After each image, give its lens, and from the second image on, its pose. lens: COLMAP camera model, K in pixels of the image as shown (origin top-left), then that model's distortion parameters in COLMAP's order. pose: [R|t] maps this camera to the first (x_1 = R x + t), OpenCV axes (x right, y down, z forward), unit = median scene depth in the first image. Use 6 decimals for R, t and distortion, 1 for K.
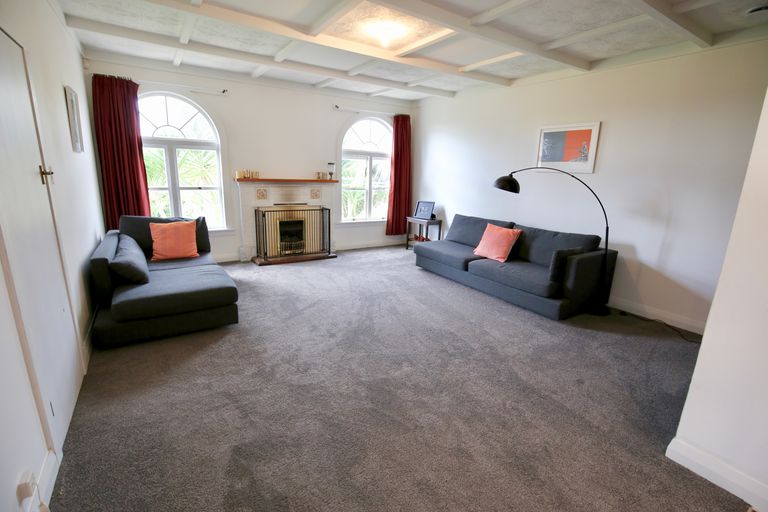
lens RADIAL K [[355.8, 0, 386.4], [0, 355.8, 255.9], [0, 0, 1]] dist [-0.024497, 0.000680]
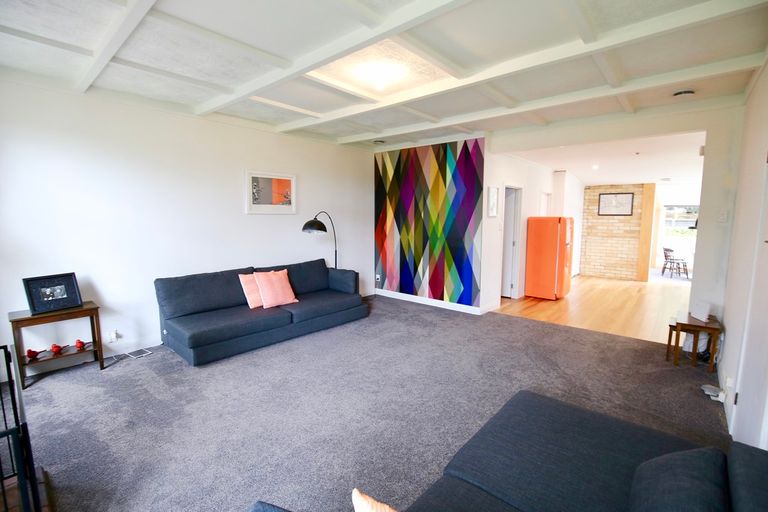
lens RADIAL K [[355.8, 0, 387.3], [0, 355.8, 257.0], [0, 0, 1]] dist [-0.024497, 0.000680]
pose [[-0.268391, -0.141478, 0.952864, -0.573371], [0.210457, 0.956650, 0.201319, -0.209756], [-0.940039, 0.254569, -0.226982, 0.777122]]
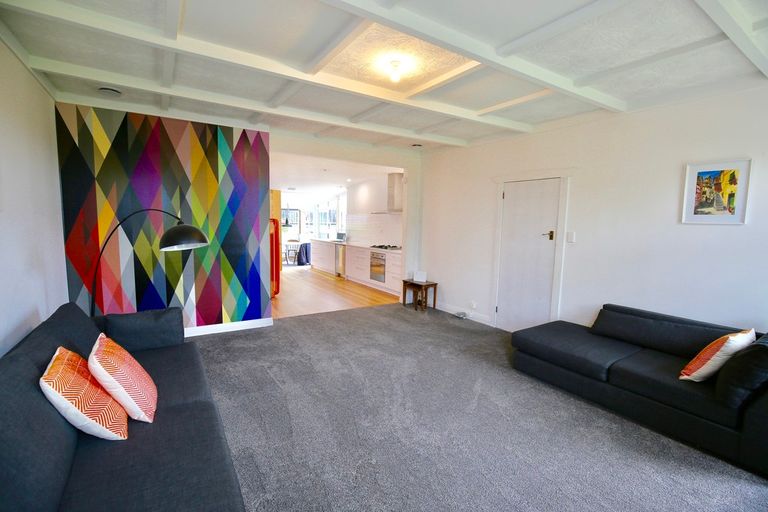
lens RADIAL K [[355.8, 0, 382.7], [0, 355.8, 255.0], [0, 0, 1]] dist [-0.024497, 0.000680]
pose [[-0.998716, -0.050602, -0.002570, -0.010828], [-0.048674, 0.944103, 0.326036, -0.281458], [-0.014072, 0.325742, -0.945354, 1.142648]]
